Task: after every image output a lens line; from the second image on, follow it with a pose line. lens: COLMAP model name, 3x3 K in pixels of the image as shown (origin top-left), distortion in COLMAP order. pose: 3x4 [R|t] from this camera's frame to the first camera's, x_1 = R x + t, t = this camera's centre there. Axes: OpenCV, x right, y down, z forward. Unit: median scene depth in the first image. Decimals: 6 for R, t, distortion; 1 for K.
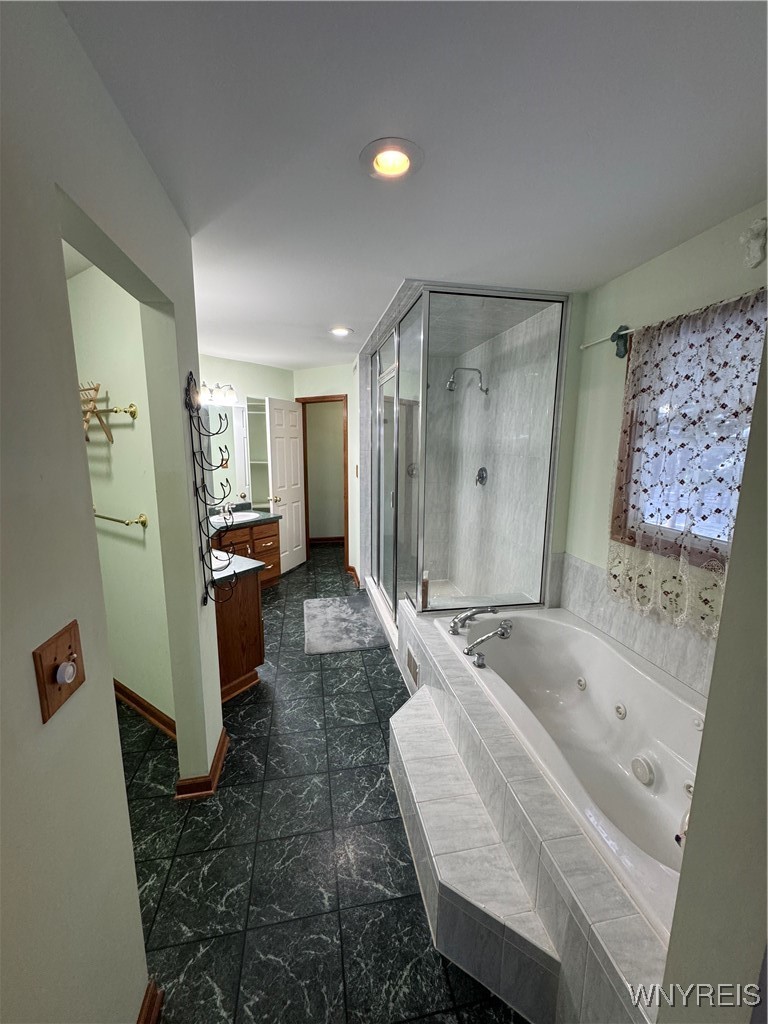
lens RADIAL K [[408.5, 0, 388.5], [0, 408.5, 509.2], [0, 0, 1]] dist [-0.000534, 0.000222]
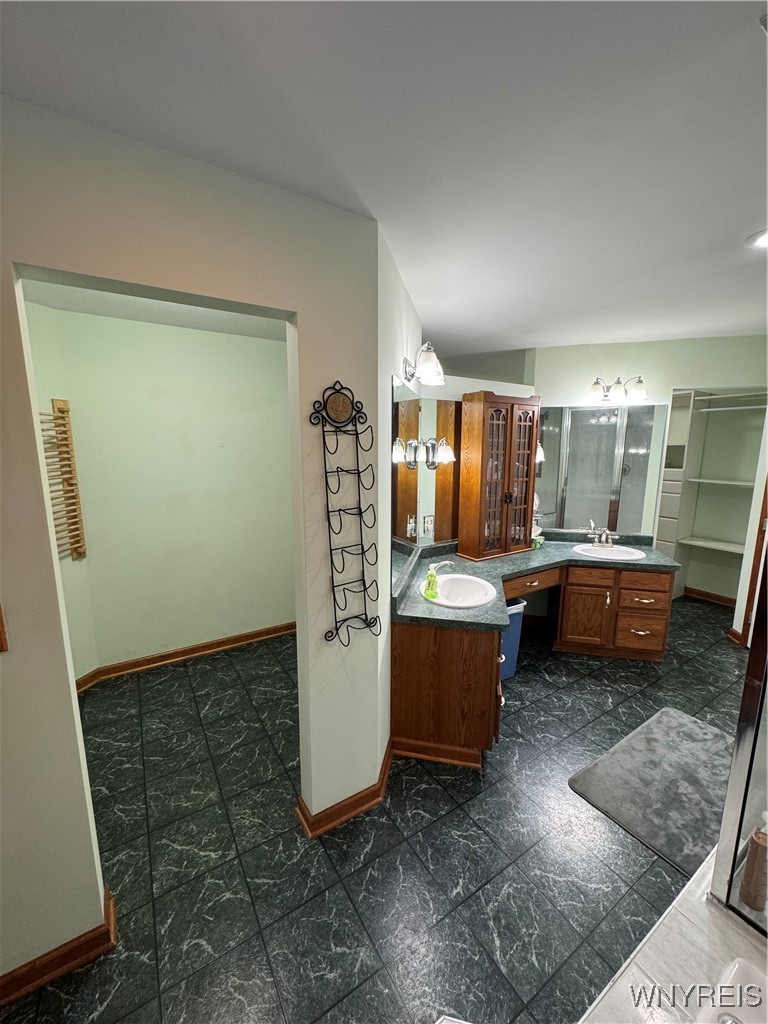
lens RADIAL K [[408.5, 0, 388.0], [0, 408.5, 512.1], [0, 0, 1]] dist [-0.000534, 0.000222]
pose [[0.364078, 0.152092, -0.918866, 0.318484], [-0.153467, 0.982888, 0.101882, -0.130483], [0.918638, 0.103922, 0.381189, 0.620026]]
